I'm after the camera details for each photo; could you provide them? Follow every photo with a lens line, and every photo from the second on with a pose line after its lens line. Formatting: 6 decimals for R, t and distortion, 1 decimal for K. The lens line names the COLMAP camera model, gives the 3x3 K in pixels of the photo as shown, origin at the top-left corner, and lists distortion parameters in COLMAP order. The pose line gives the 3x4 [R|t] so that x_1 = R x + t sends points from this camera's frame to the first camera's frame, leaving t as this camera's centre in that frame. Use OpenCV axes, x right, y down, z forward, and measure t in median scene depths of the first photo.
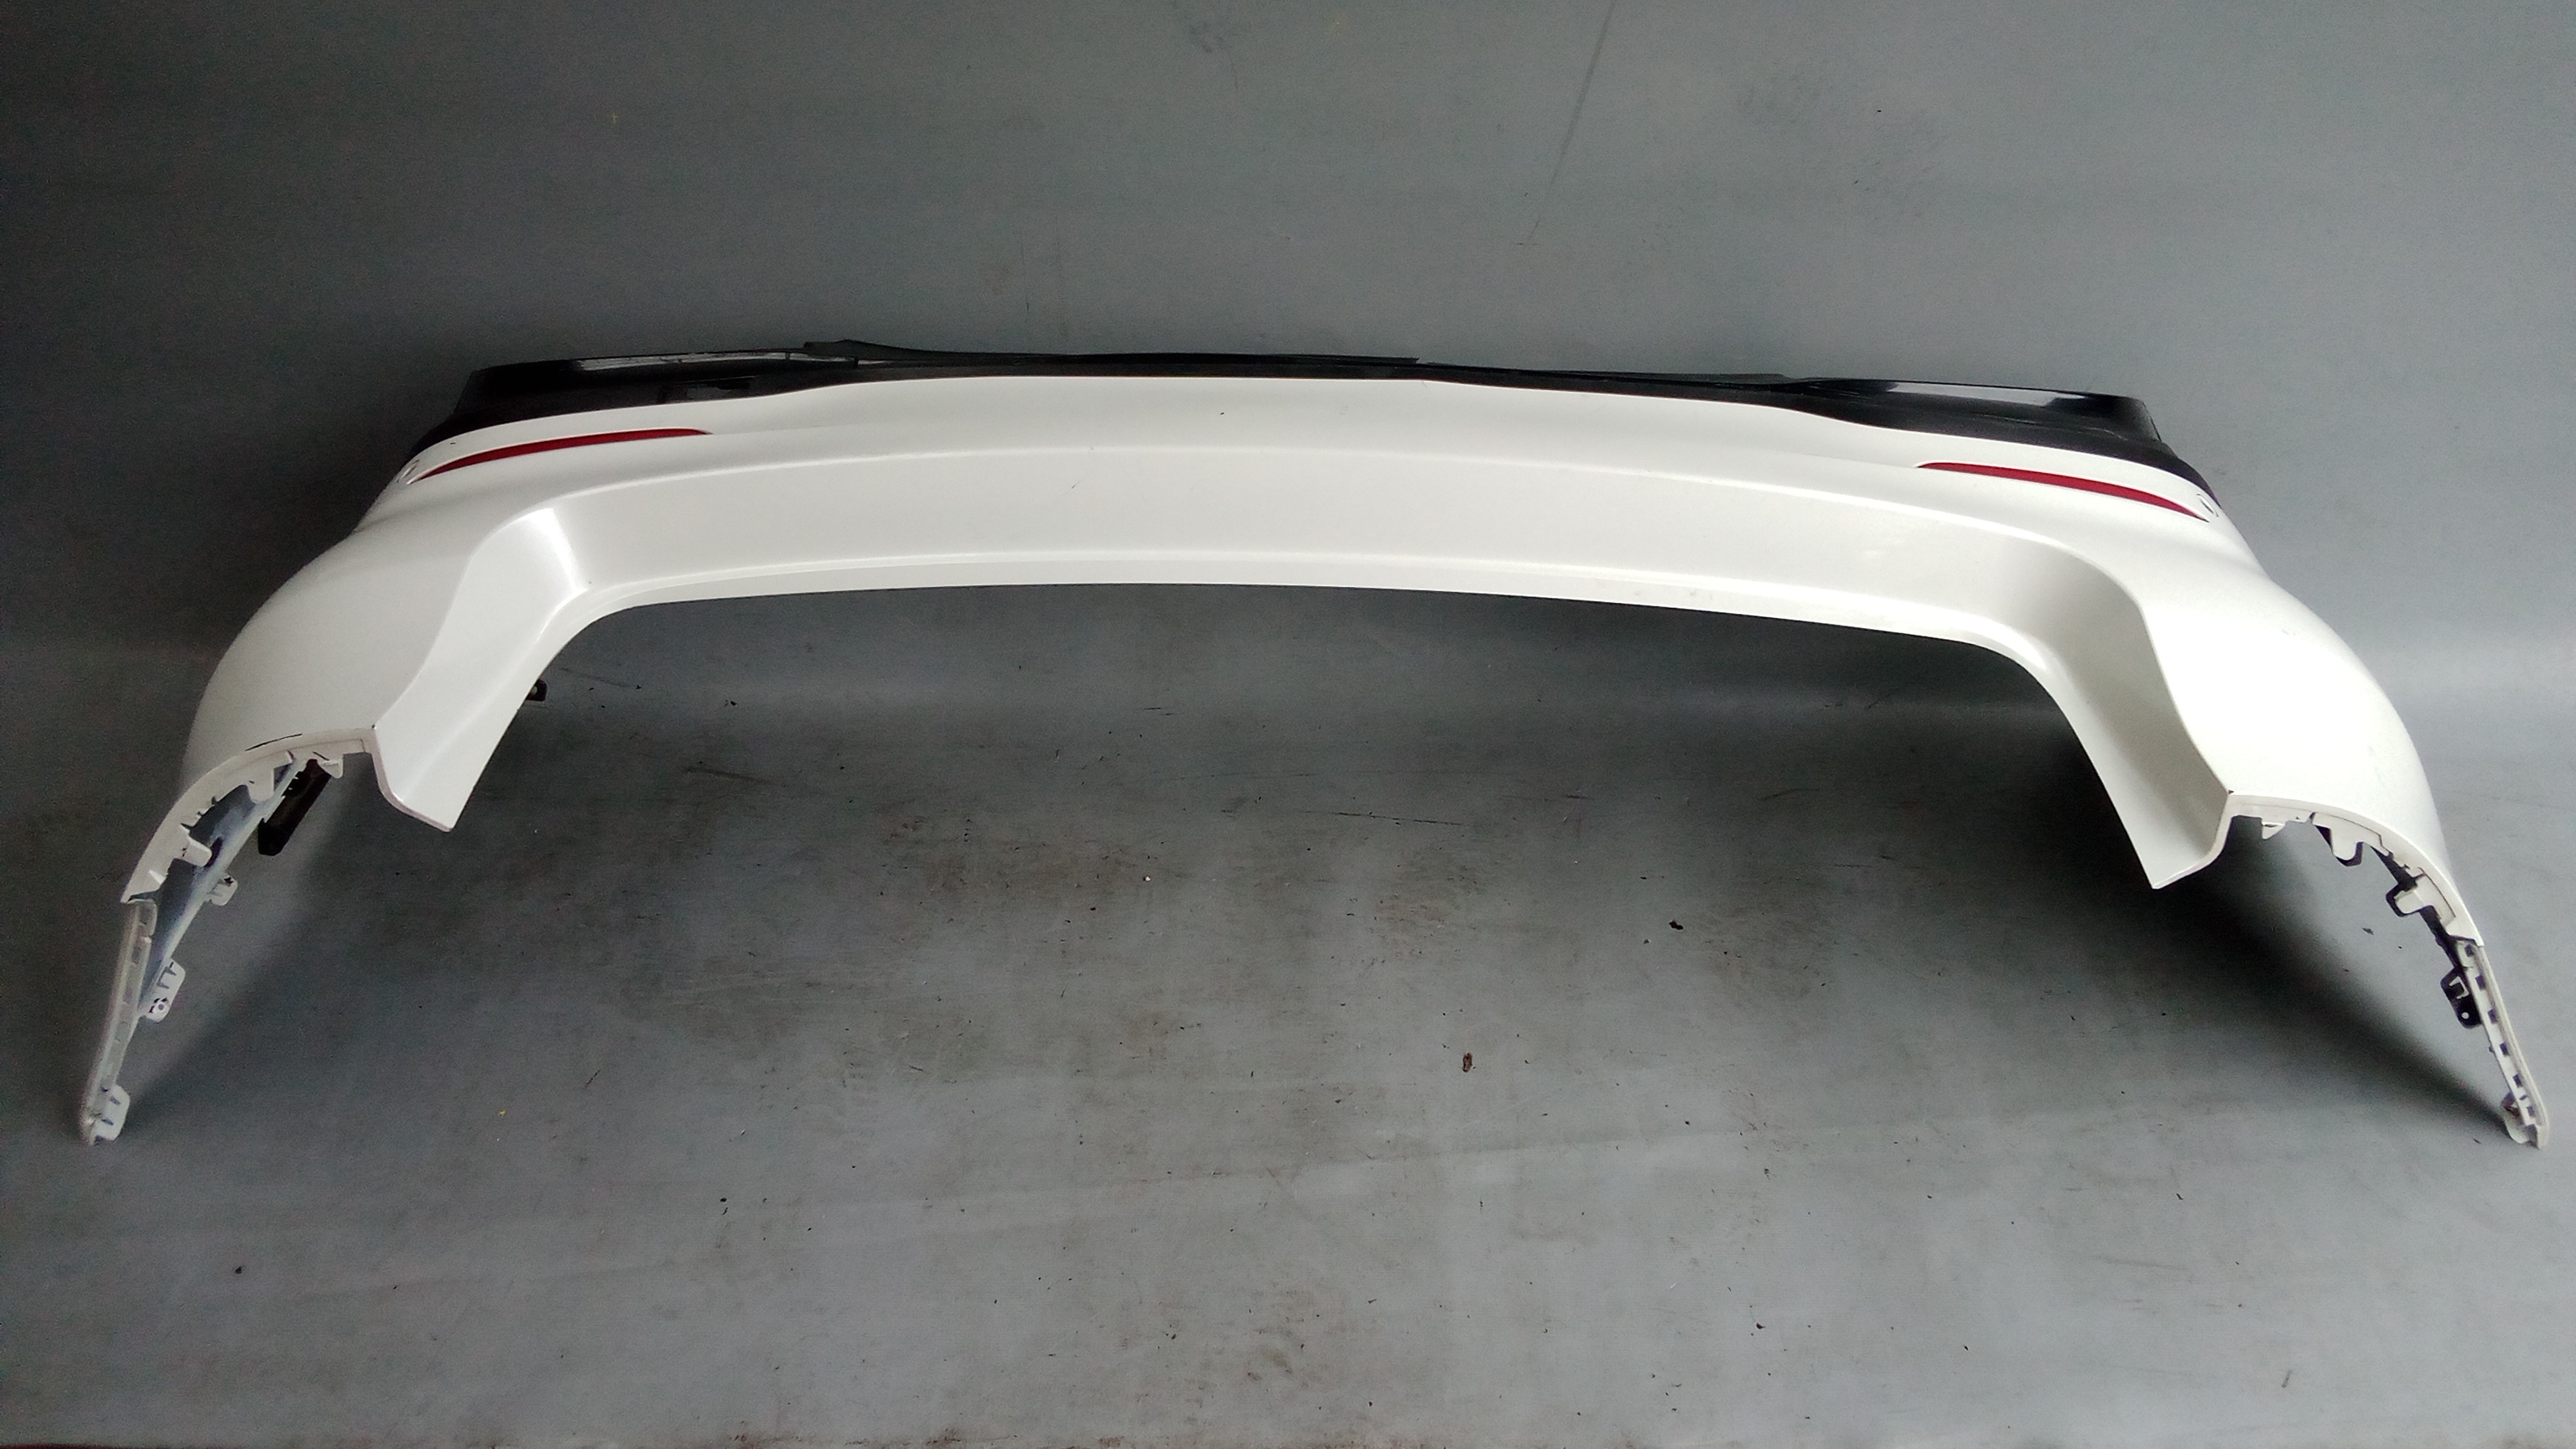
lens RADIAL K [[2065.4, 0, 1306.5], [0, 2065.4, 711.2], [0, 0, 1]] dist [0.029768, -0.068728]
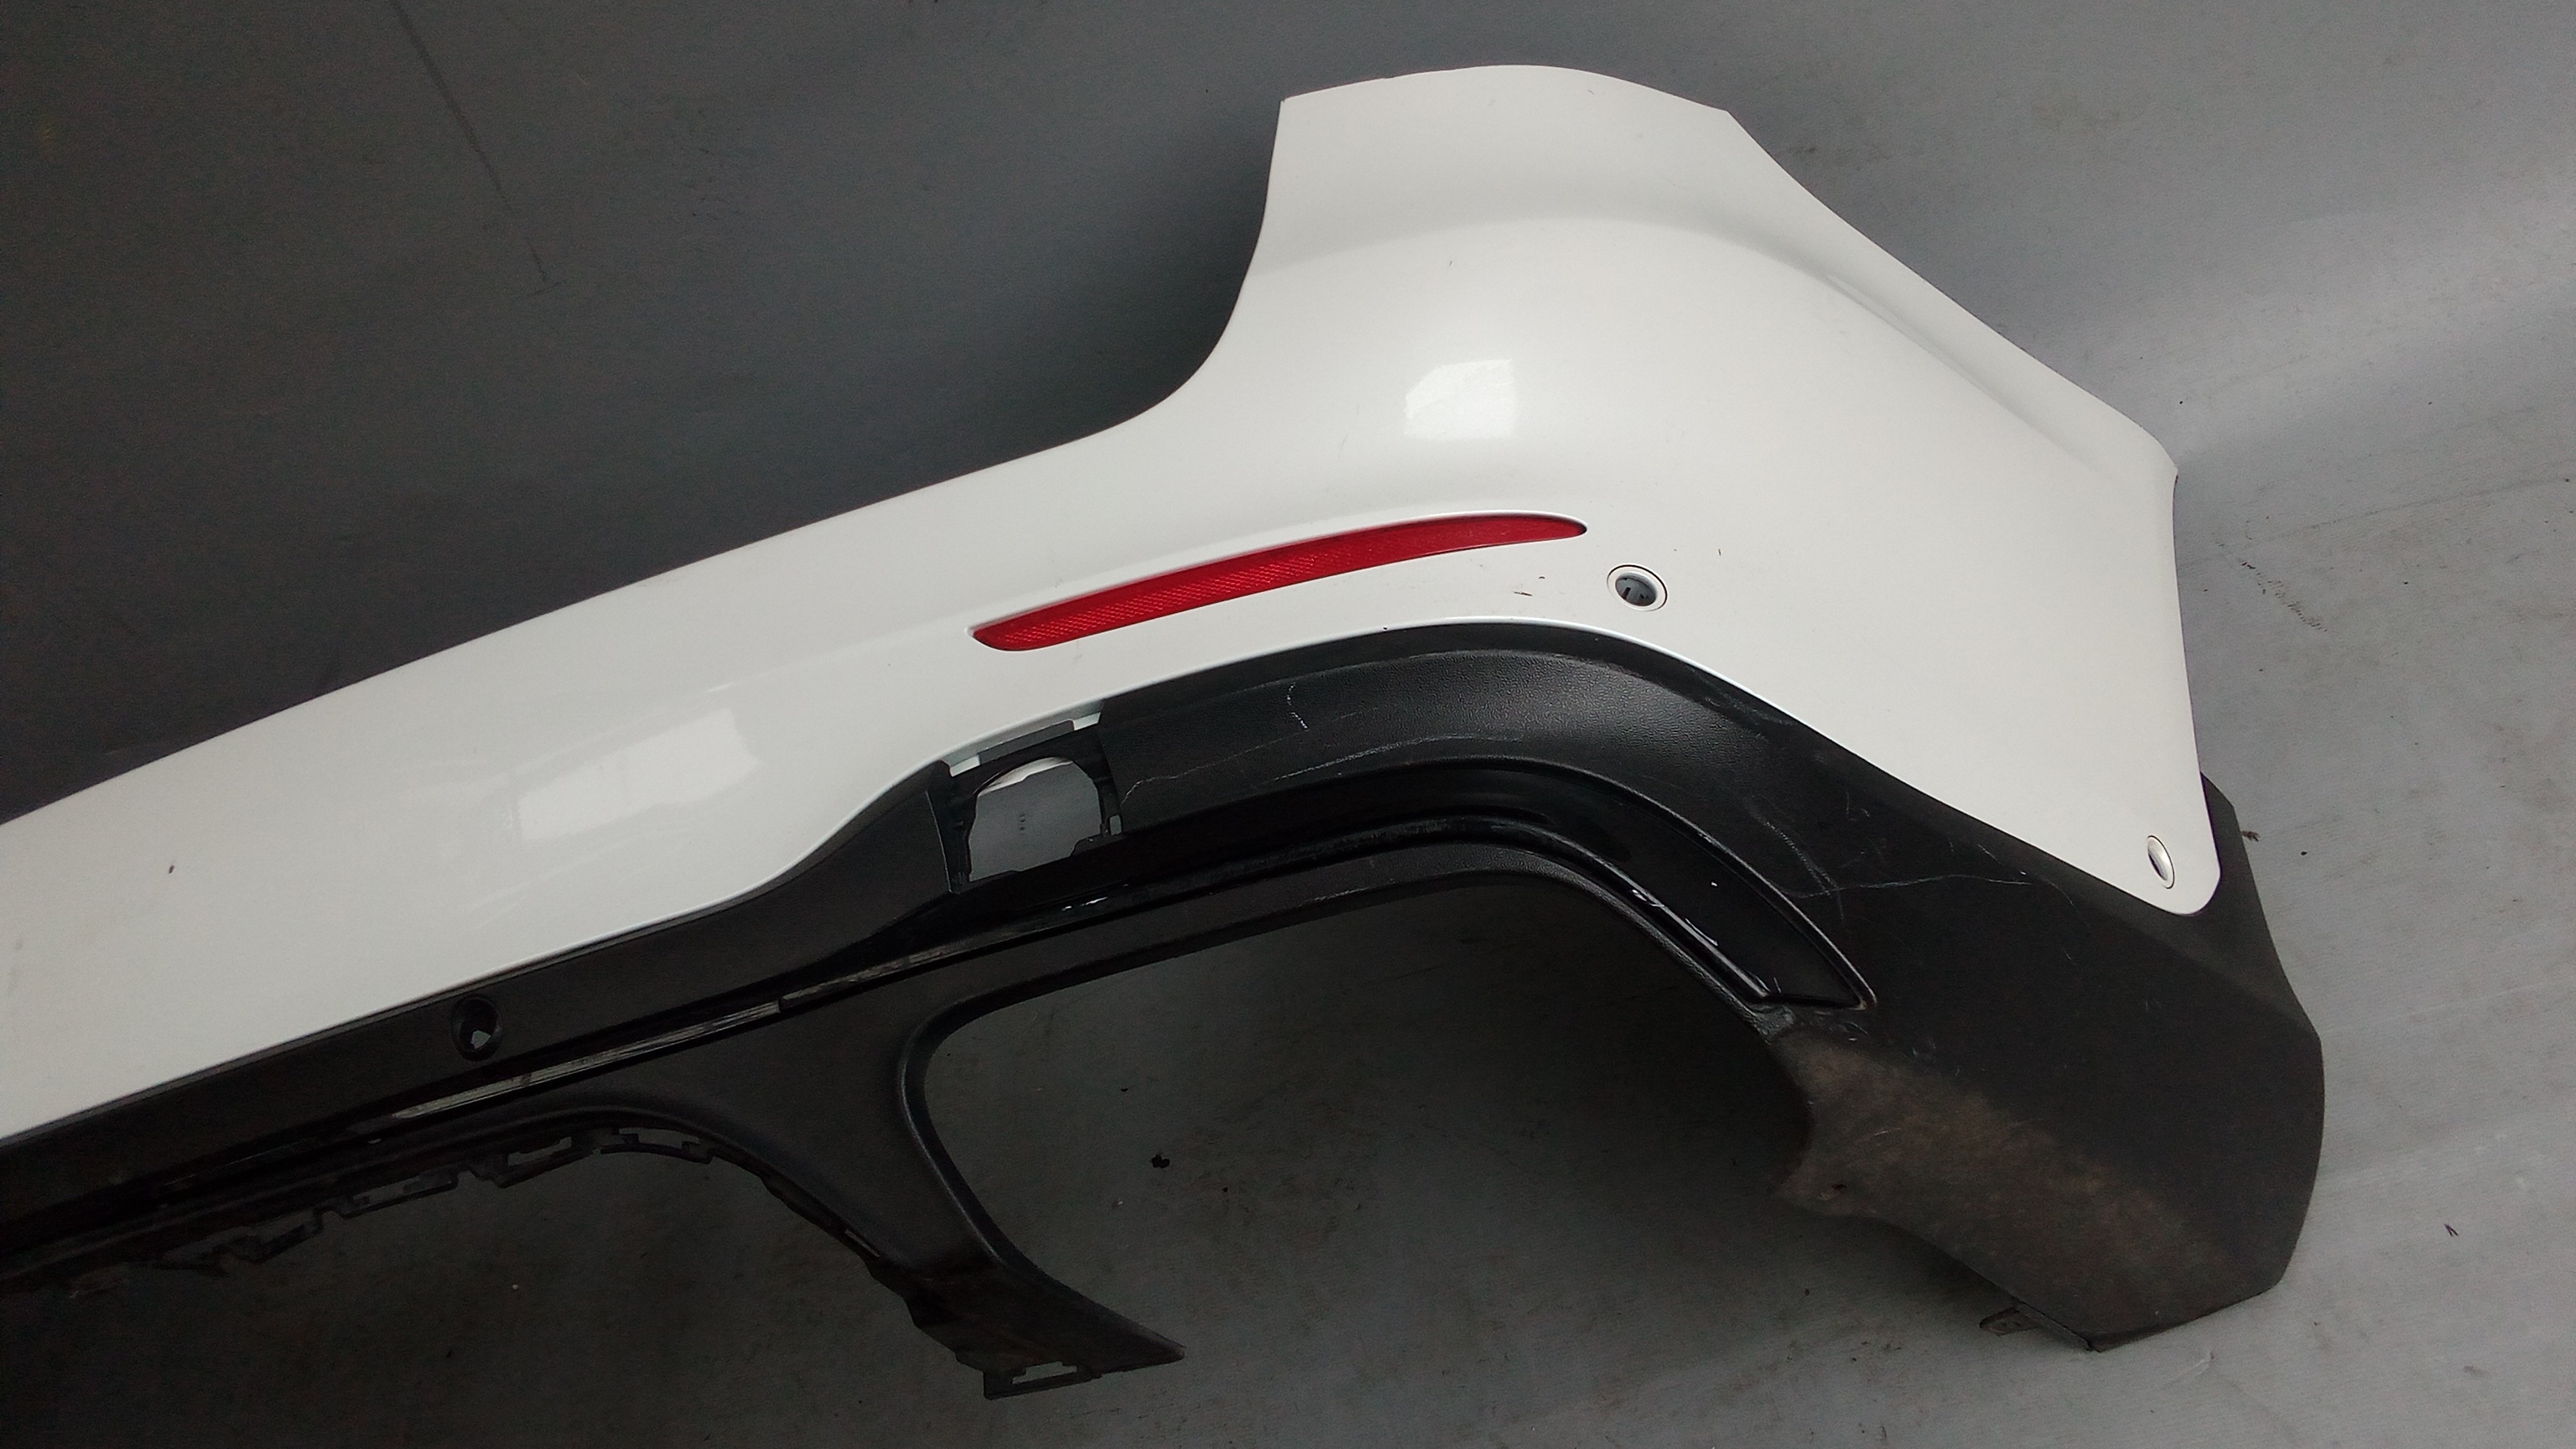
lens RADIAL K [[2065.4, 0, 1307.7], [0, 2065.4, 717.4], [0, 0, 1]] dist [0.029768, -0.068728]
pose [[0.906573, -0.328212, -0.265335, 0.476965], [0.351068, 0.935387, 0.042450, -0.043575], [0.234258, -0.131635, 0.963221, 0.423506]]
